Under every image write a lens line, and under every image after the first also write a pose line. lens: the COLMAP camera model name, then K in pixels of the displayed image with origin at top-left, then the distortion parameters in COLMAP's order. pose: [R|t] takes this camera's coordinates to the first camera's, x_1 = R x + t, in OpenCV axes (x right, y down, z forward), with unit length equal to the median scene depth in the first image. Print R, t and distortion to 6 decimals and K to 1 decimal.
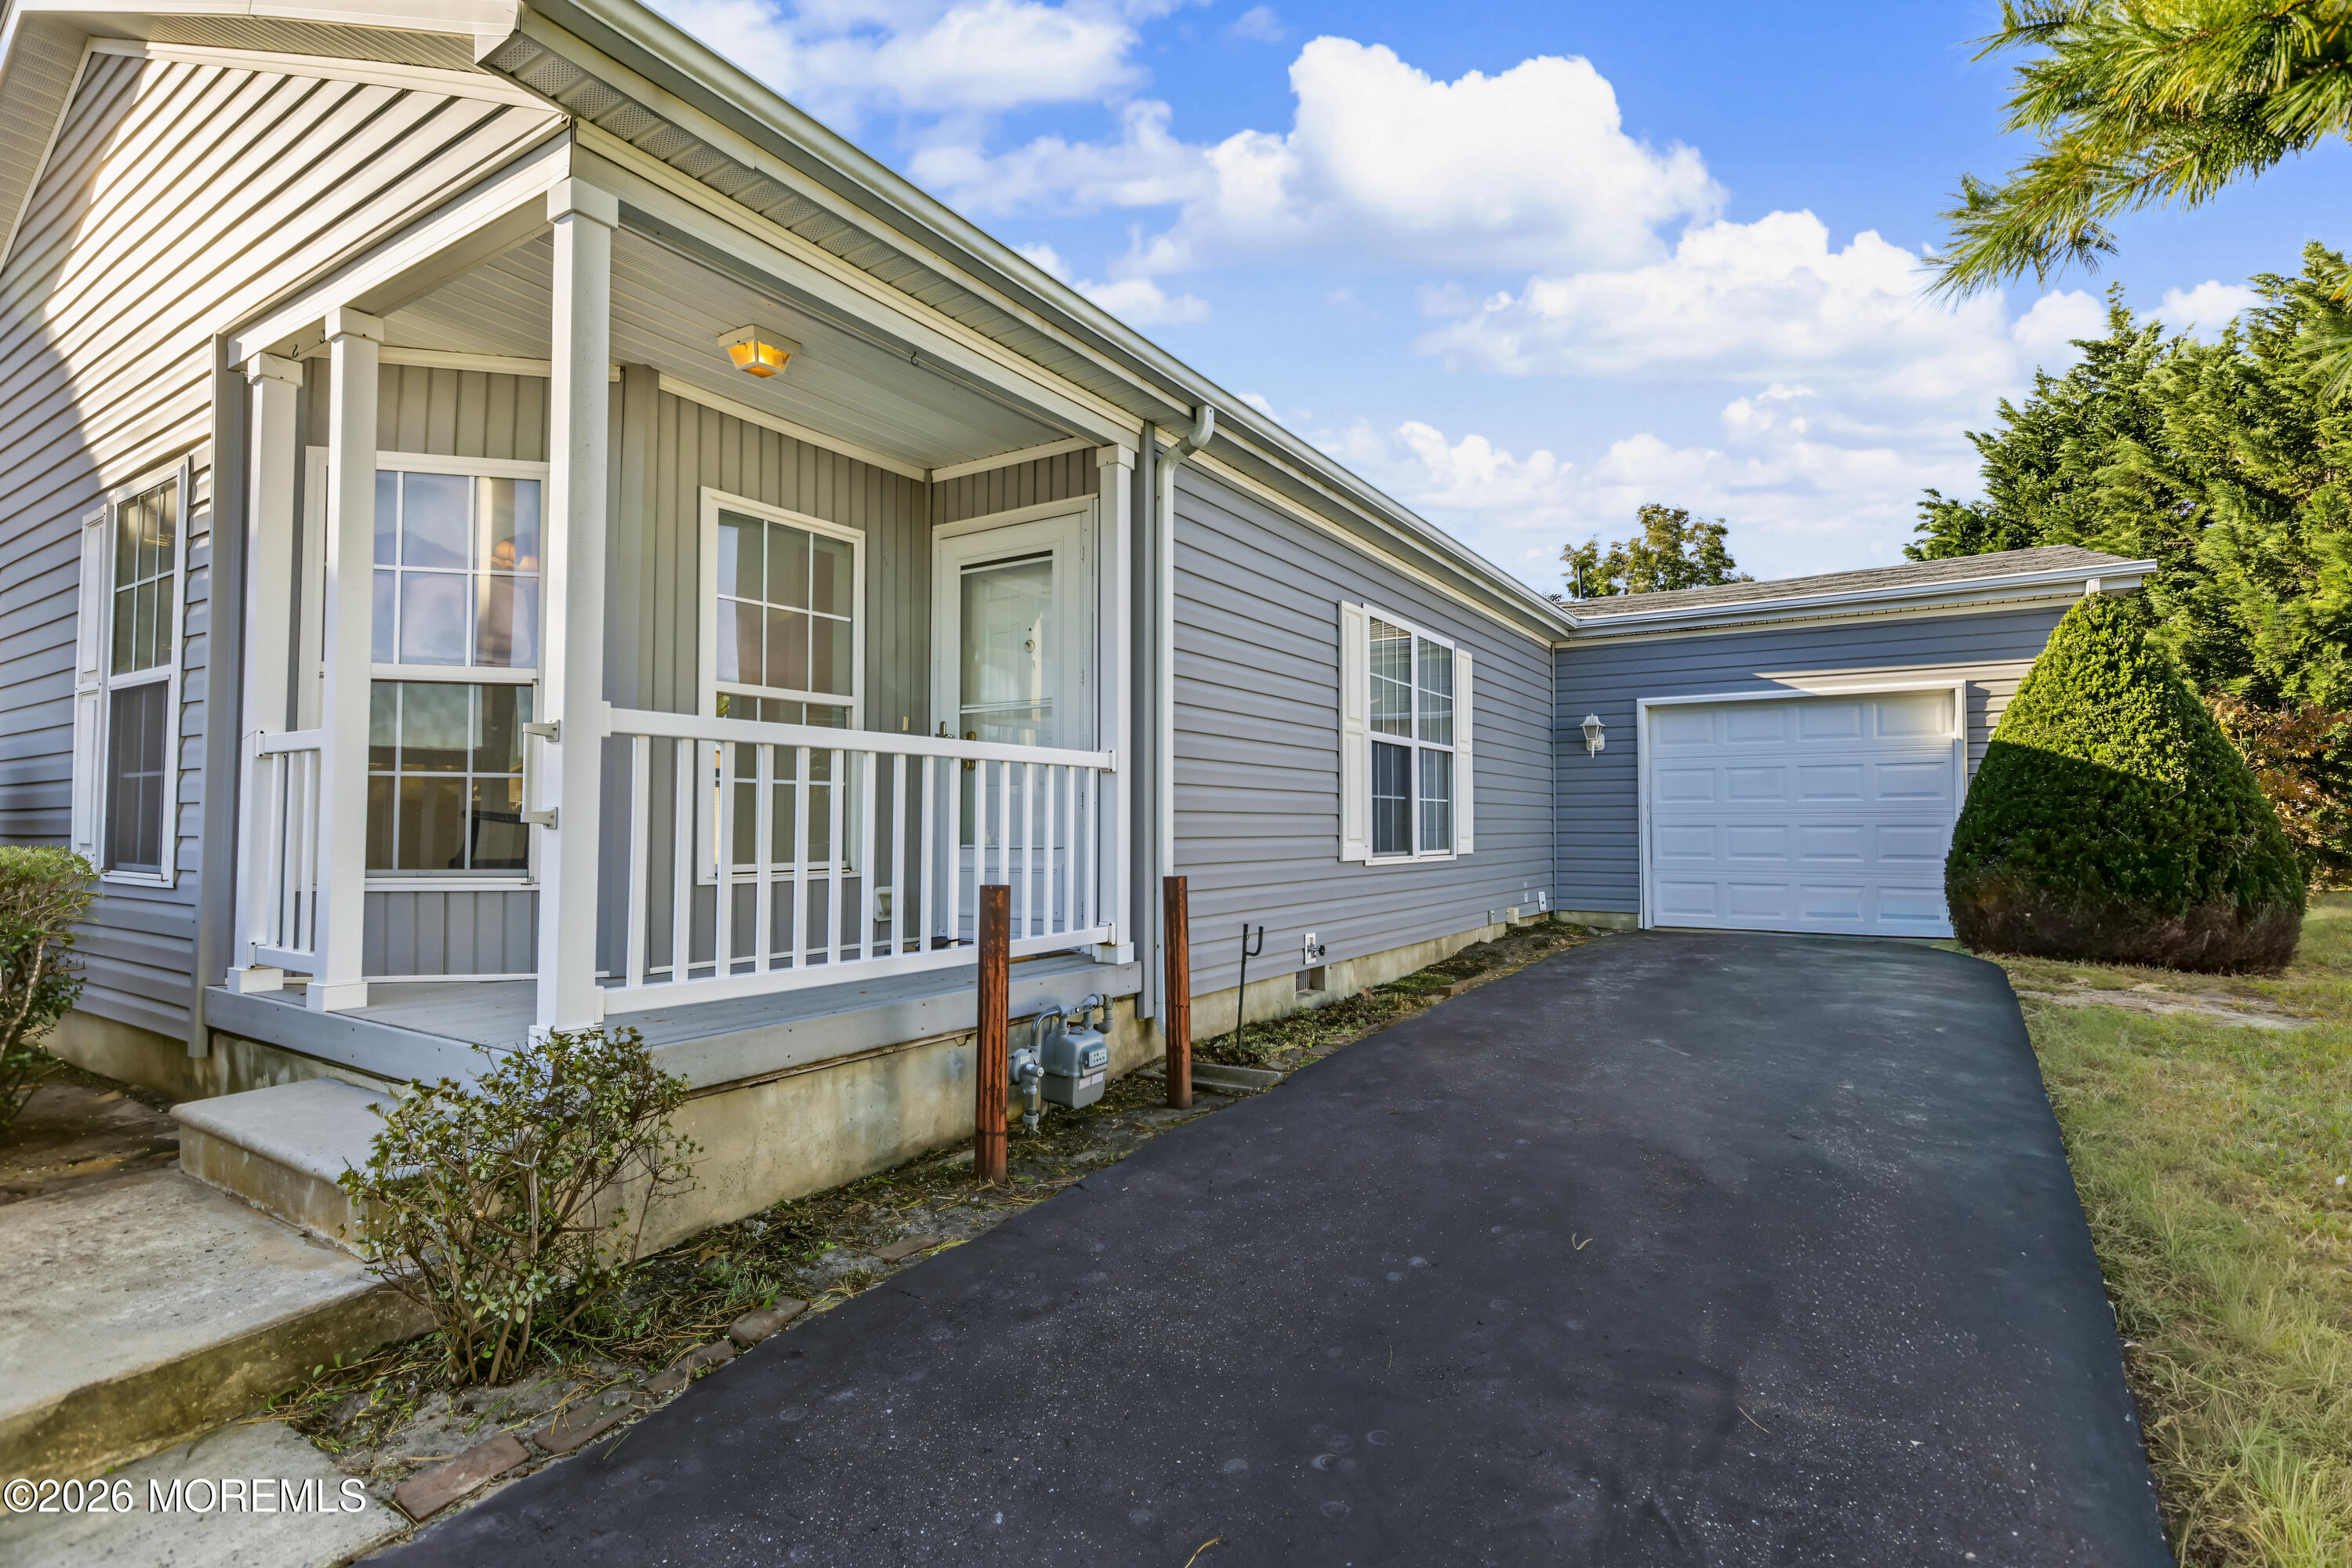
lens RADIAL K [[1091.4, 0, 1176.0], [0, 1091.4, 784.0], [0, 0, 1]] dist [0.000493, 0.000275]
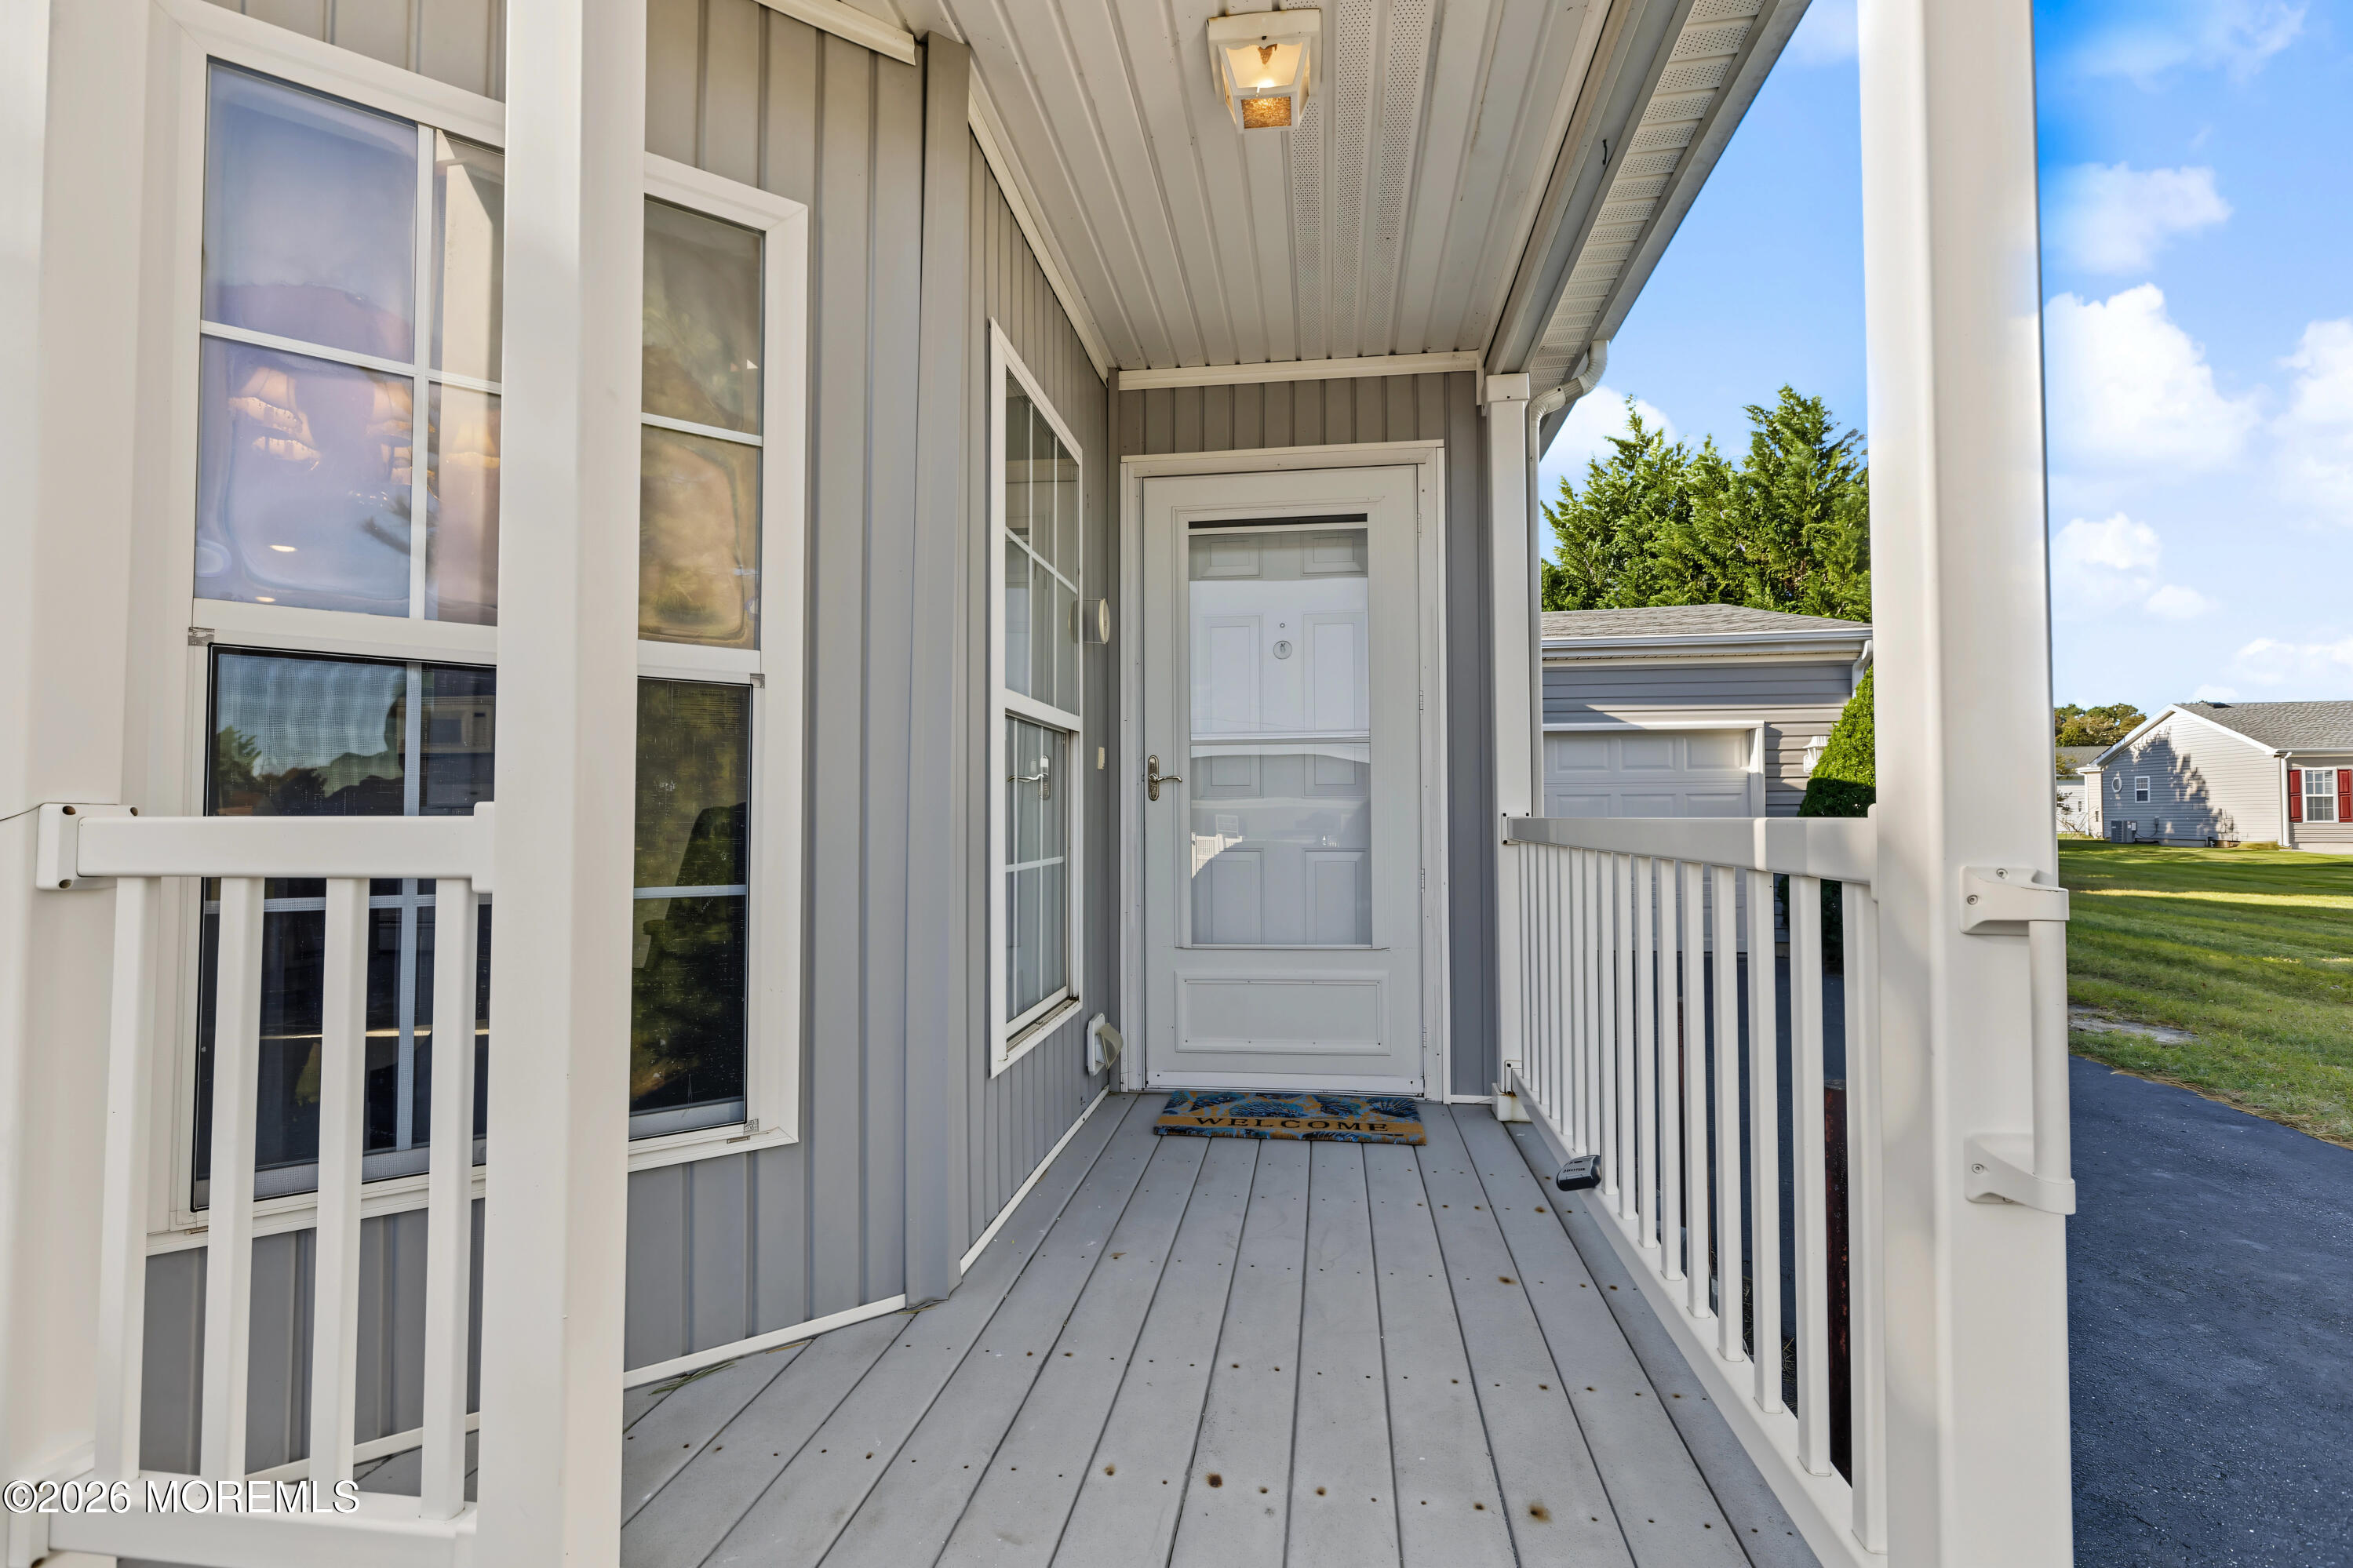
lens RADIAL K [[1059.0, 0, 1170.9], [0, 1059.0, 789.1], [0, 0, 1]] dist [-0.000061, 0.007191]
pose [[0.915452, 0.011274, 0.402269, -0.145239], [-0.016344, 0.999824, 0.009172, -0.013079], [-0.402095, -0.014971, 0.915476, 0.127240]]
